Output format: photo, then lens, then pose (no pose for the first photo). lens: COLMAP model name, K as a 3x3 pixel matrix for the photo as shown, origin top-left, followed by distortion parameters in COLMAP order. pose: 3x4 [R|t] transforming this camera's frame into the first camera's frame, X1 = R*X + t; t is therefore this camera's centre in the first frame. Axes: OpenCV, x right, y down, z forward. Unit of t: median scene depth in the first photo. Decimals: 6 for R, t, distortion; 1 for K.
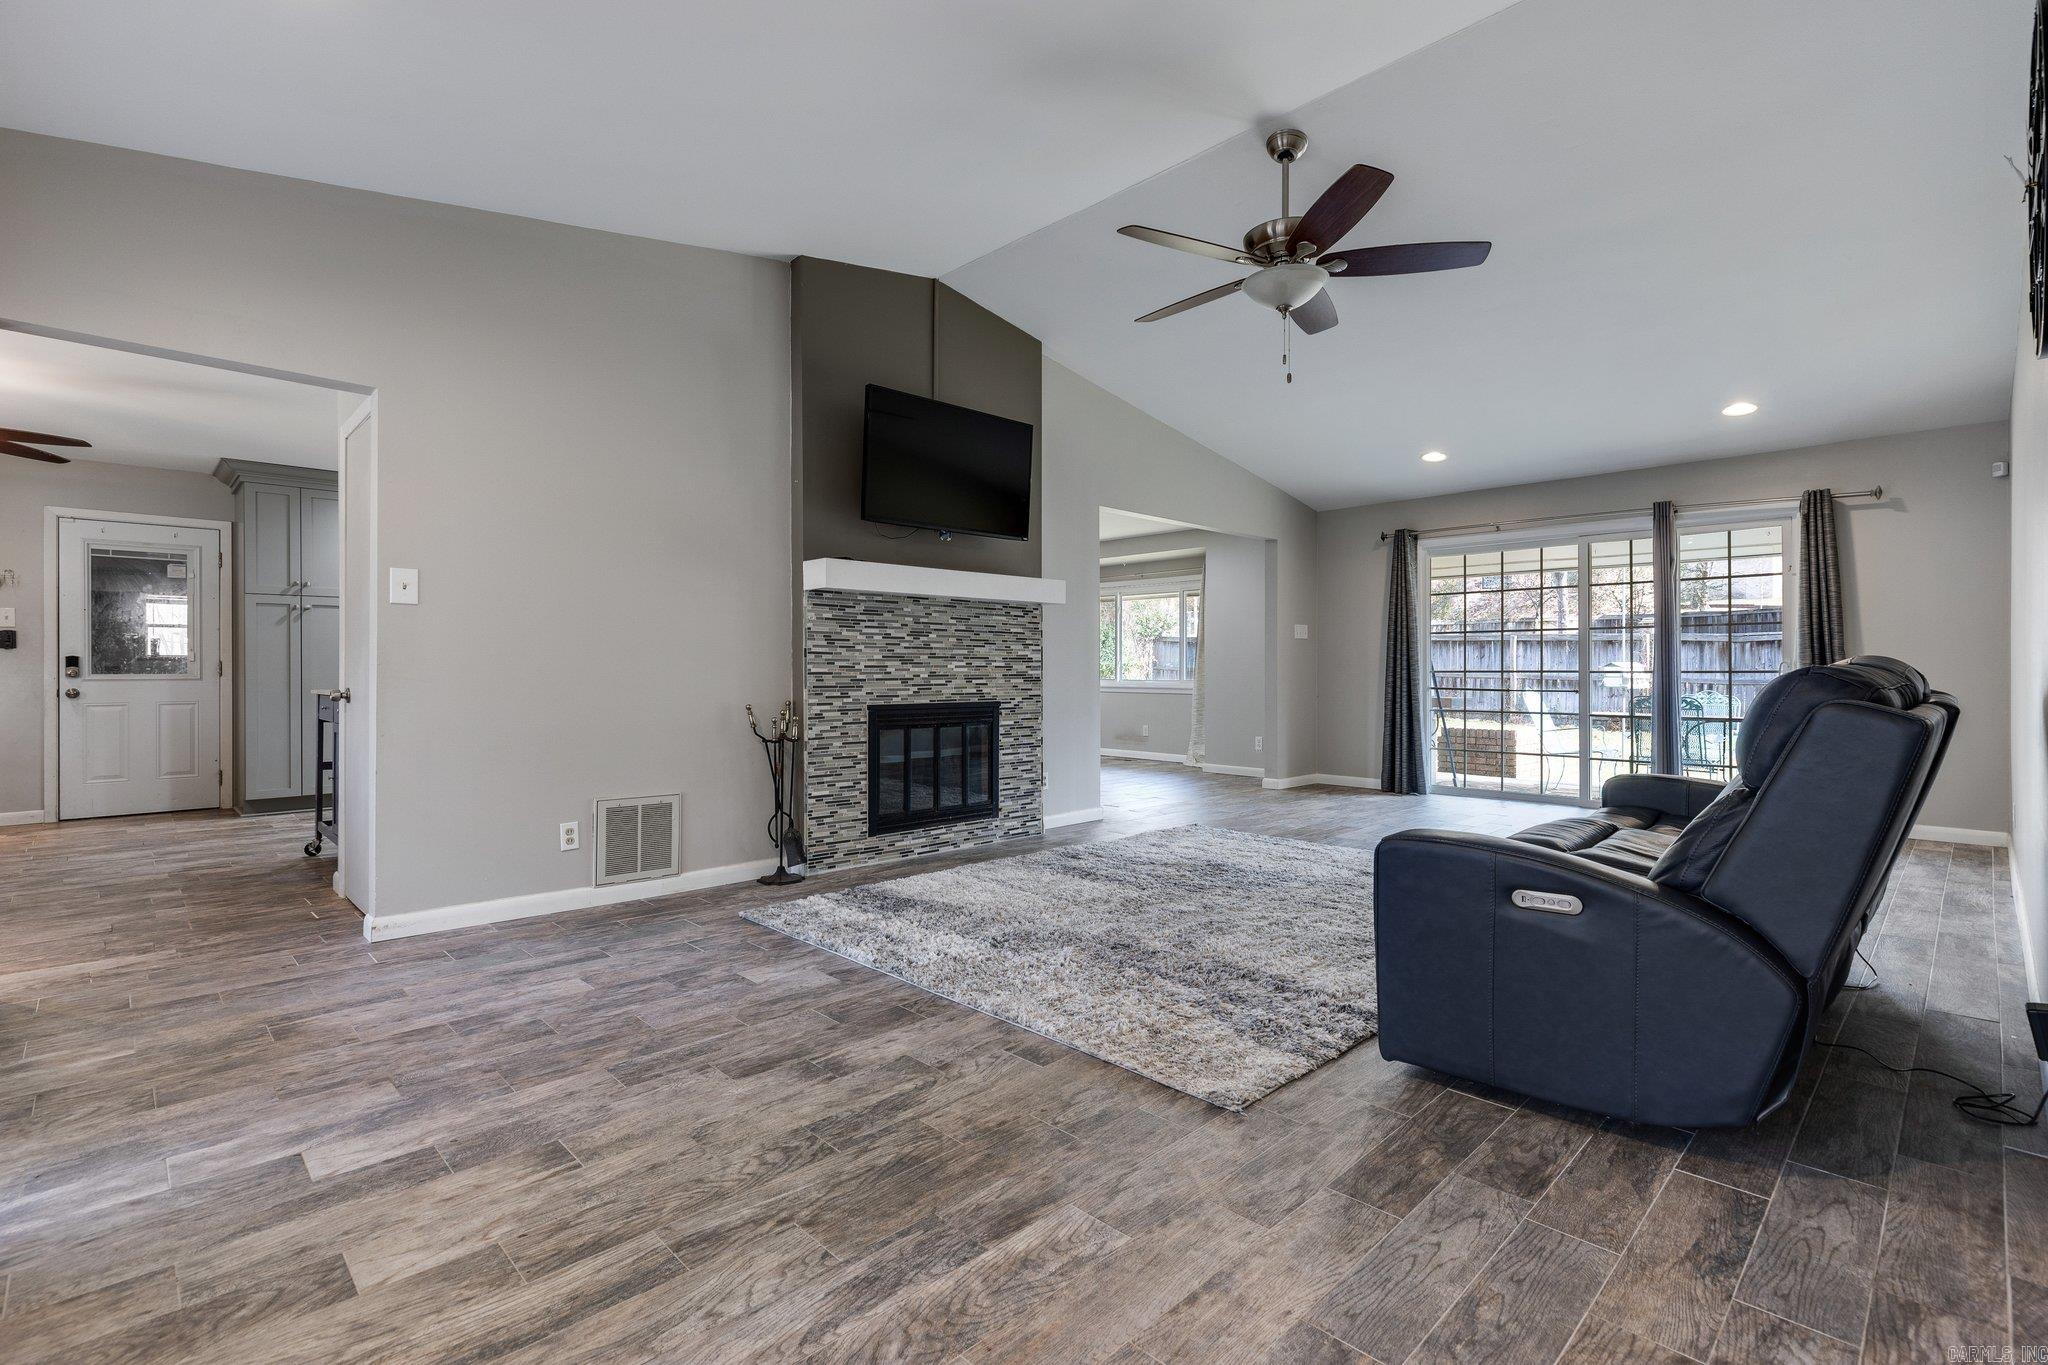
lens RADIAL K [[934.5, 0, 1026.7], [0, 934.5, 676.5], [0, 0, 1]] dist [0.004705, 0.000841]
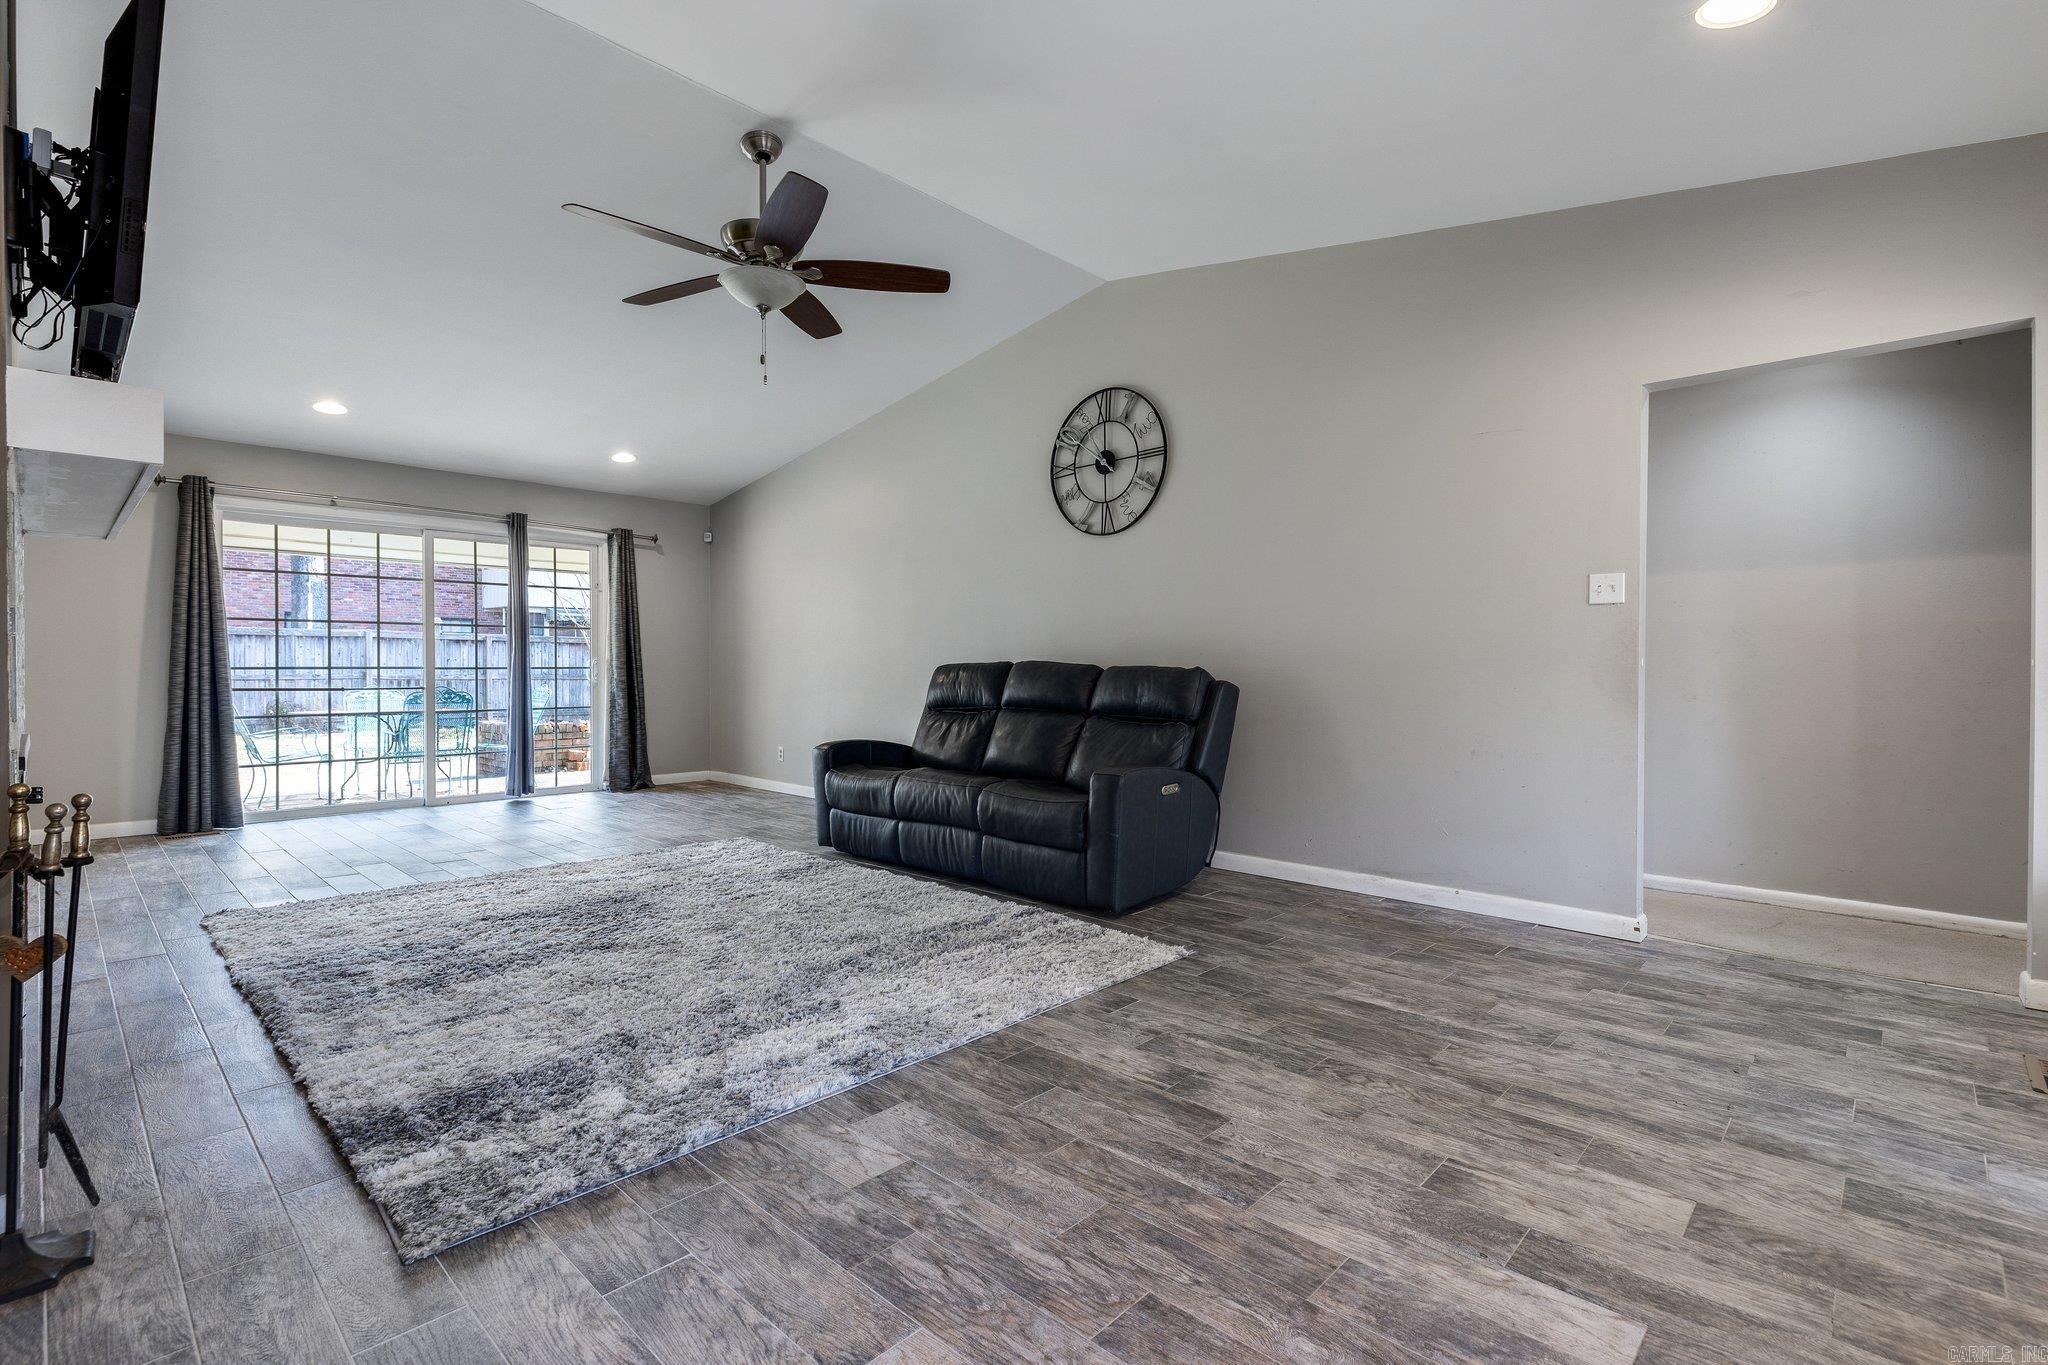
lens RADIAL K [[934.5, 0, 1029.9], [0, 934.5, 665.8], [0, 0, 1]] dist [0.004705, 0.000841]
pose [[-0.039032, 0.000242, 0.999238, -0.919316], [0.006655, 0.999978, 0.000018, -0.007783], [-0.999216, 0.006651, -0.039033, 0.931062]]
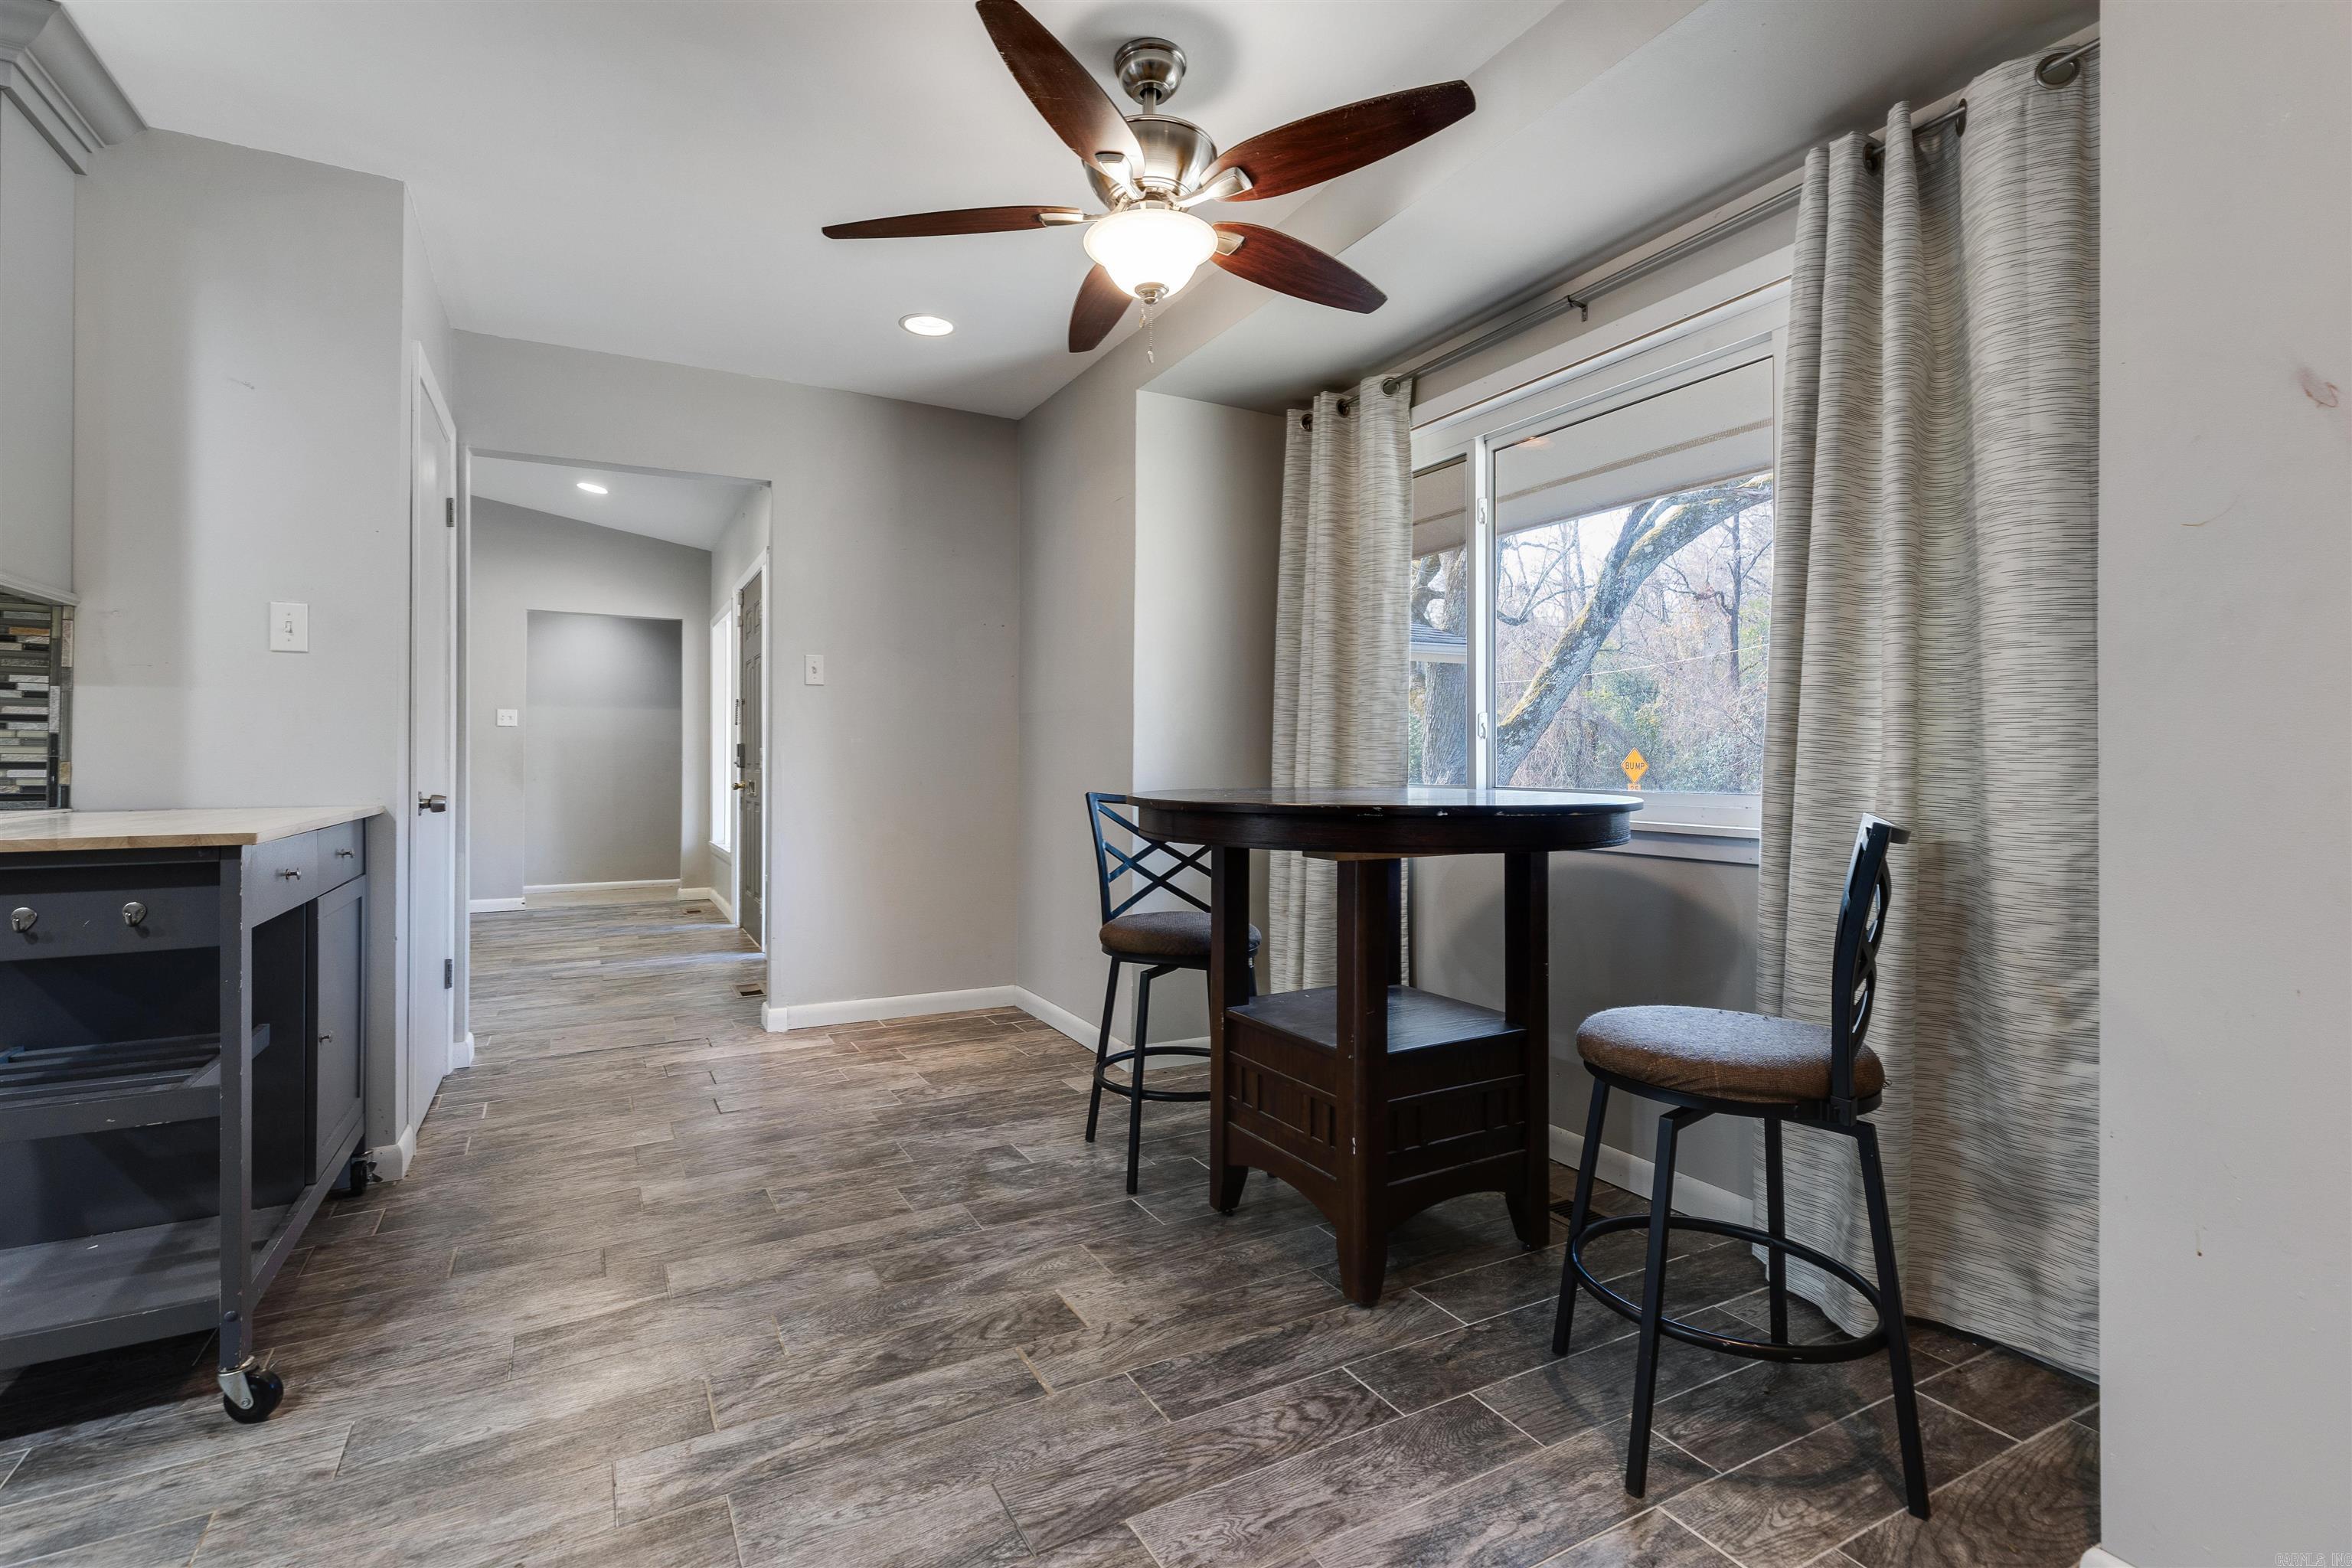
lens RADIAL K [[1073.3, 0, 1174.6], [0, 1073.3, 770.7], [0, 0, 1]] dist [0.004705, 0.000841]
pose [[-0.959933, -0.002224, 0.280220, -1.480302], [0.000075, 0.999966, 0.008191, -0.002445], [-0.280228, 0.007884, -0.959901, 1.578014]]
